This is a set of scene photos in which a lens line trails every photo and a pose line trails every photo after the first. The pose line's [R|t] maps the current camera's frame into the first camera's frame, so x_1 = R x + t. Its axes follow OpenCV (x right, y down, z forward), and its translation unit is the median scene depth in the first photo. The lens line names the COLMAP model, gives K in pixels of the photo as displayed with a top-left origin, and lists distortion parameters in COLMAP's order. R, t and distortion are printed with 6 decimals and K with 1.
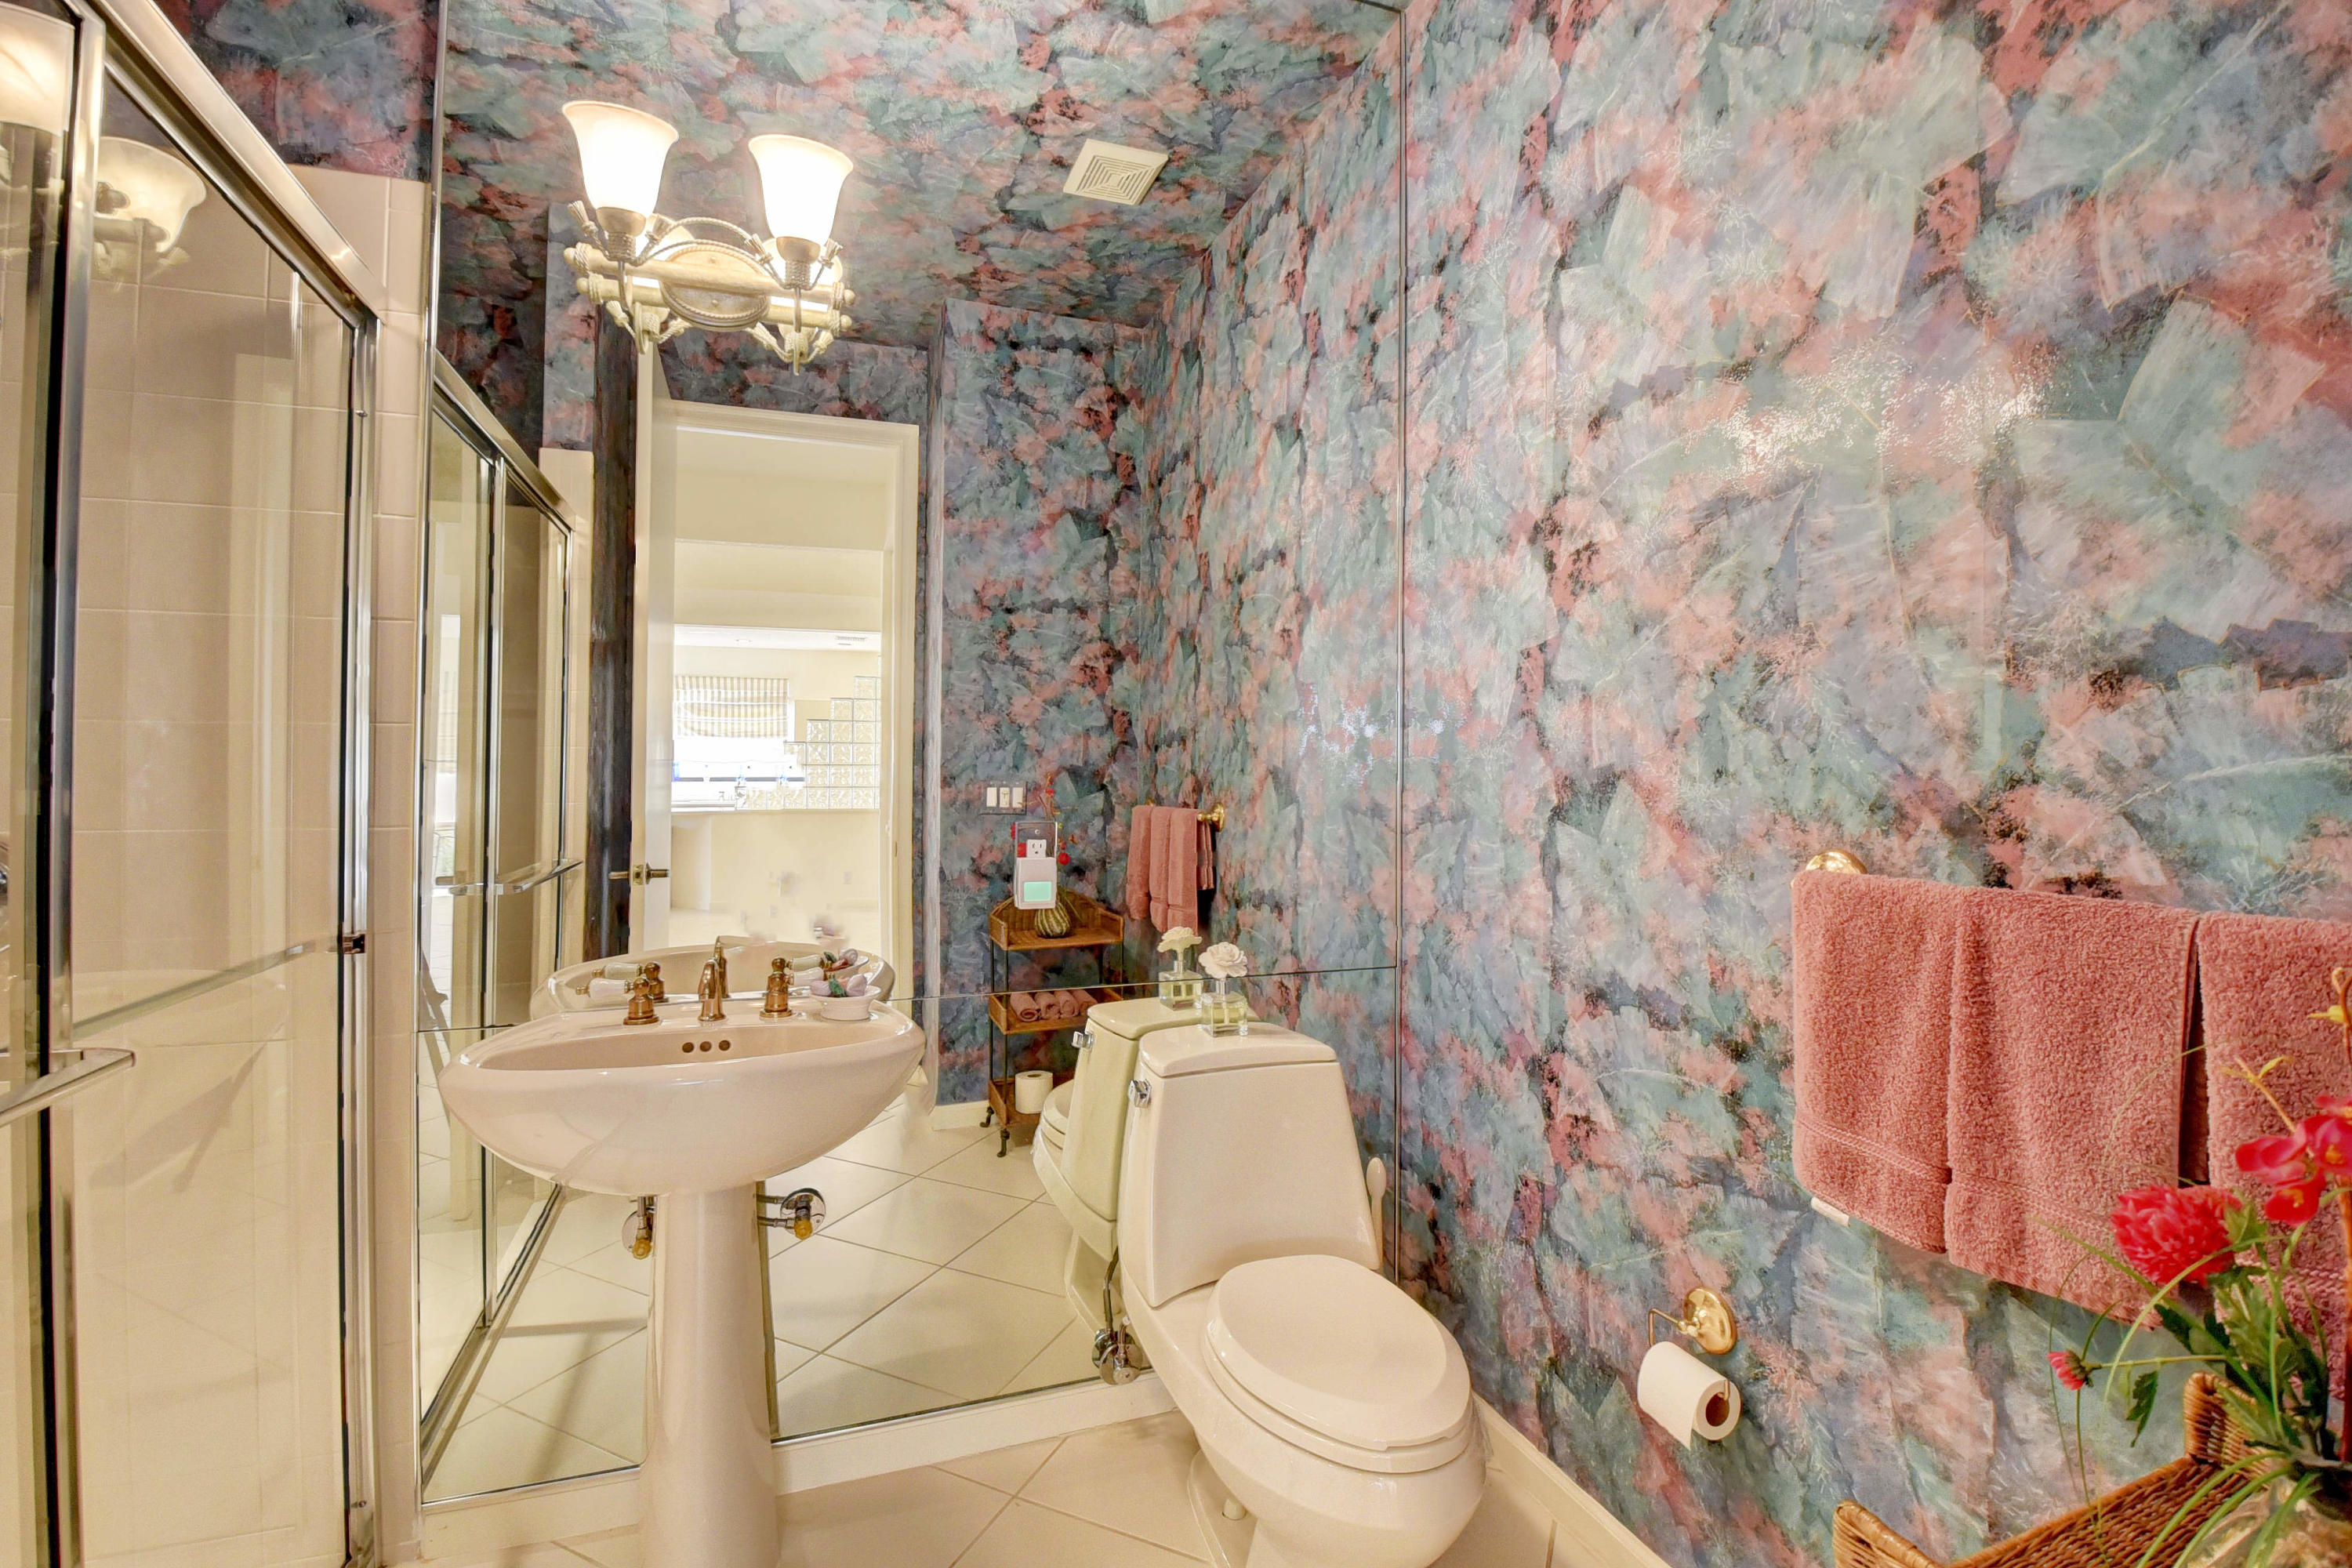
lens RADIAL K [[1025.4, 0, 1183.0], [0, 1025.4, 779.7], [0, 0, 1]] dist [0.002361, -0.015463]
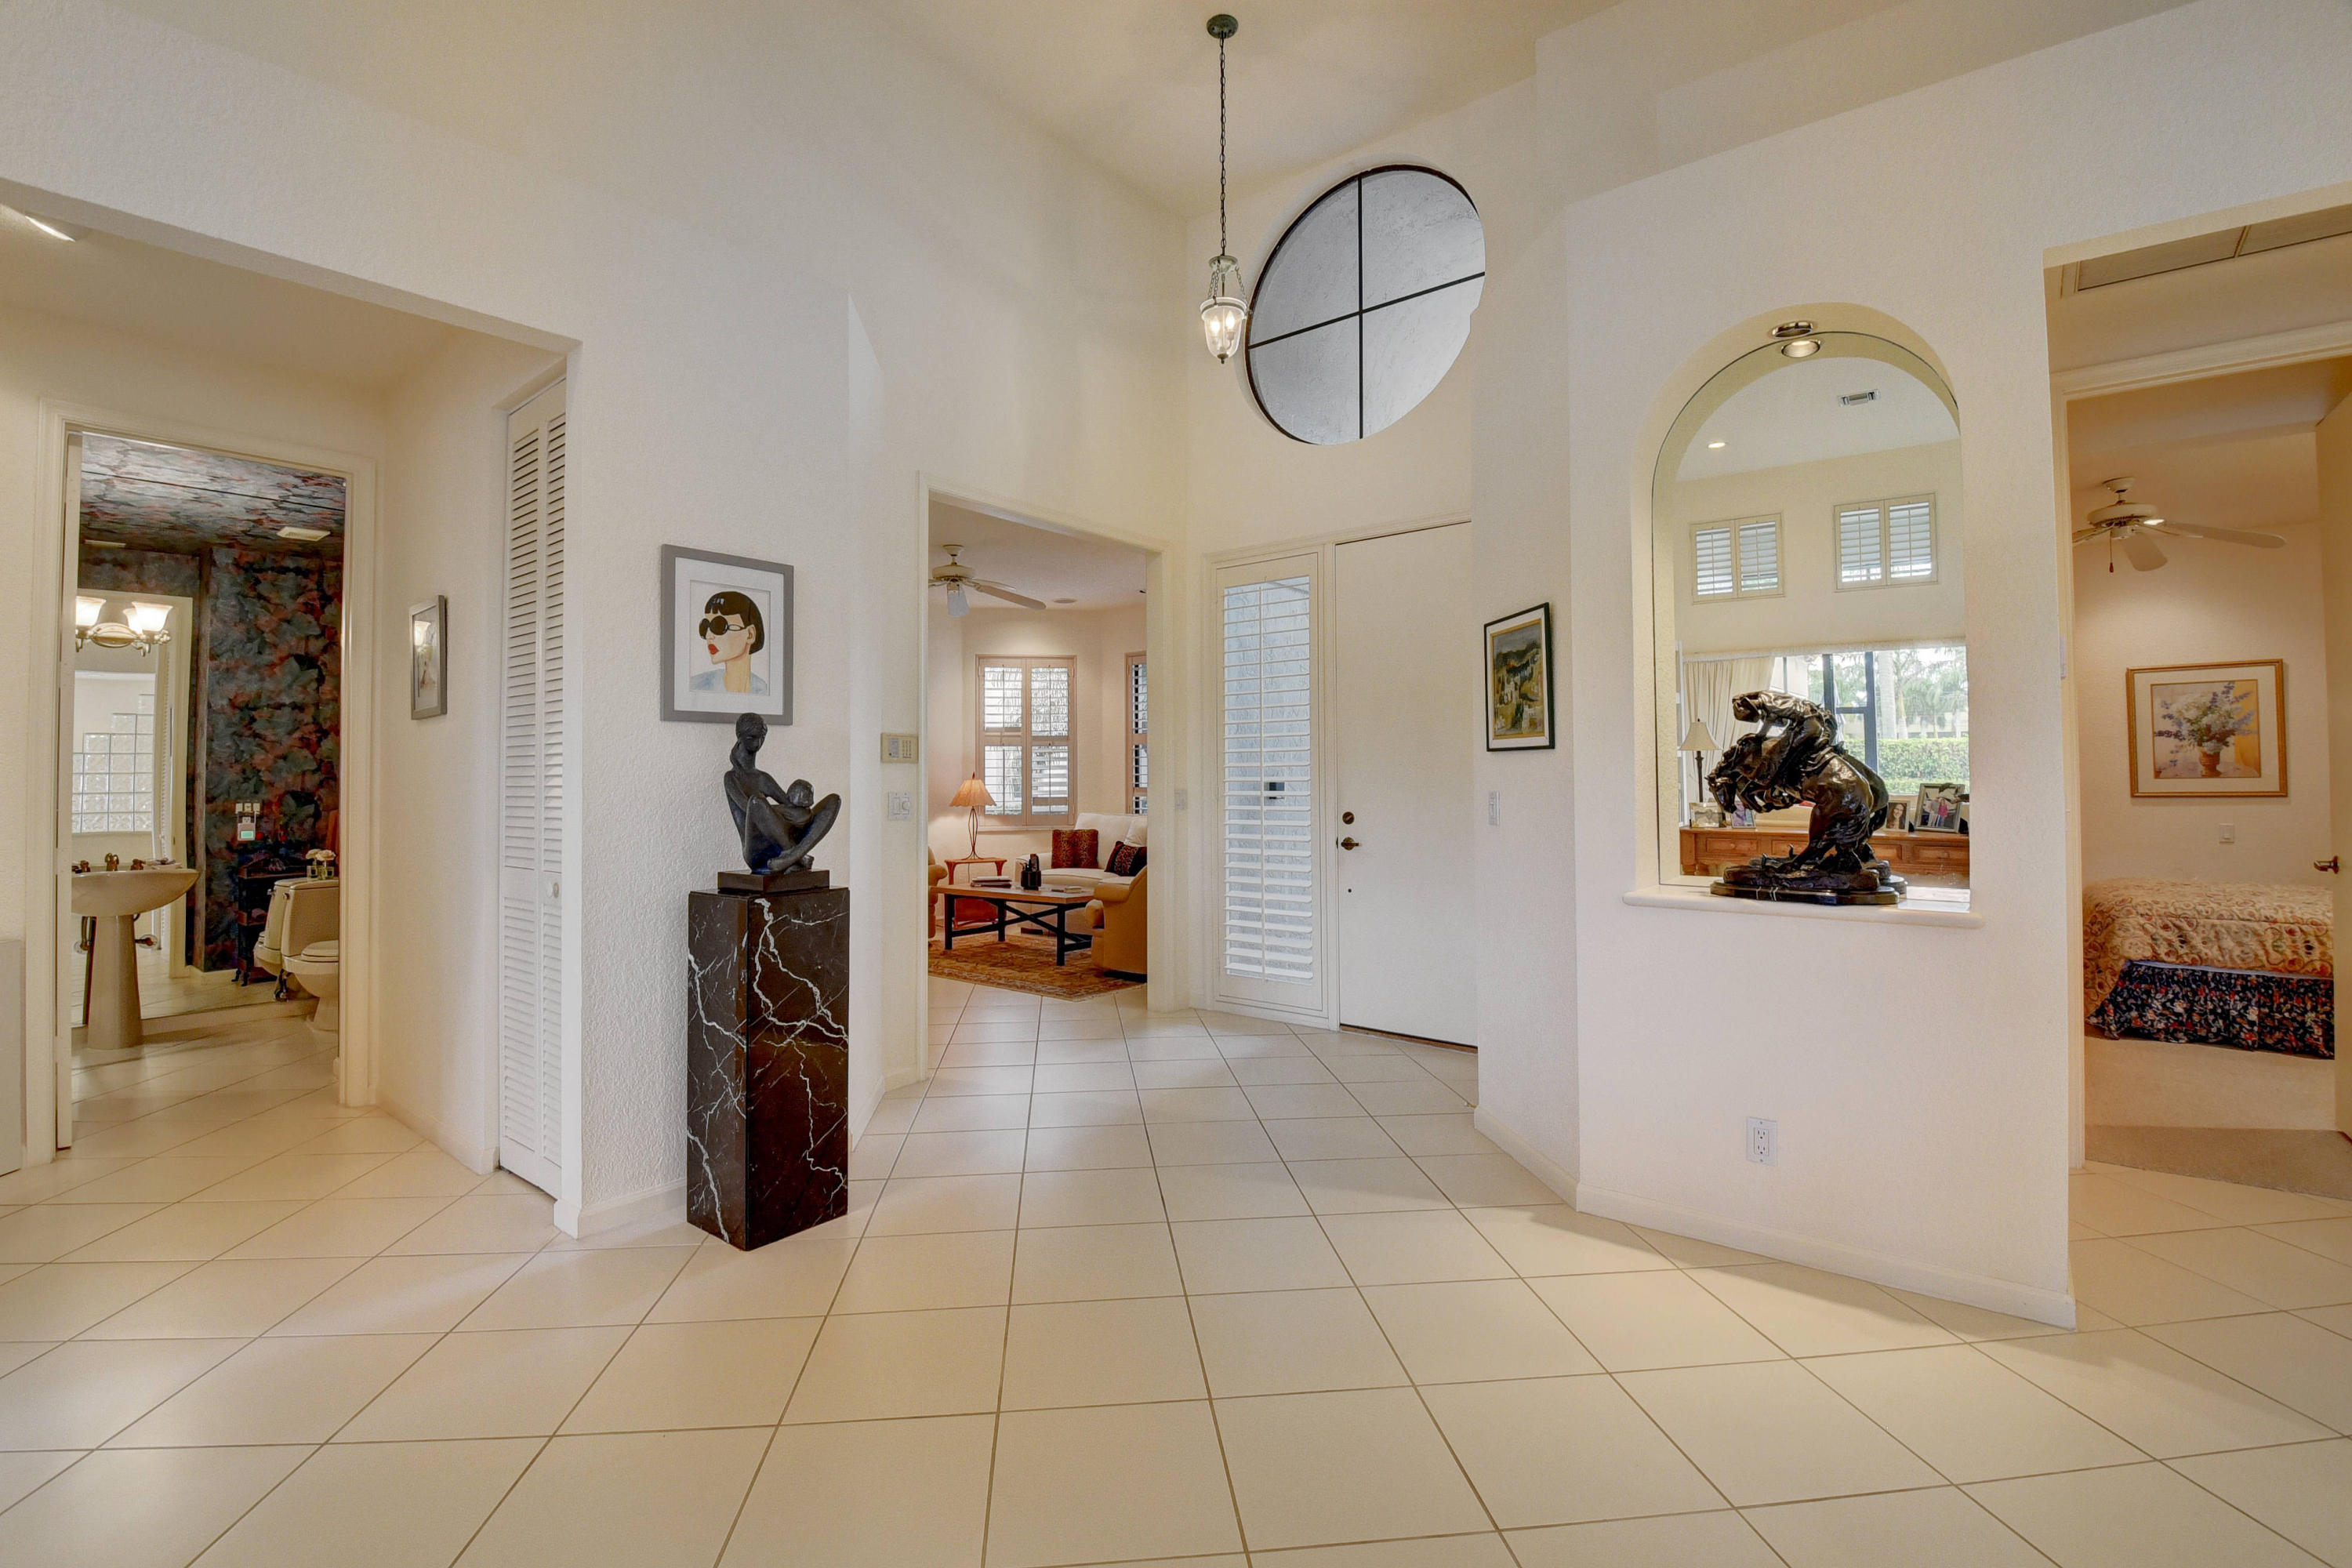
lens RADIAL K [[1025.4, 0, 1108.0], [0, 1025.4, 760.3], [0, 0, 1]] dist [0.002361, -0.015463]
pose [[0.874857, 0.002954, 0.484371, 0.298397], [0.008346, 0.999741, -0.021171, -0.017686], [-0.484309, 0.022564, 0.874606, -1.391522]]
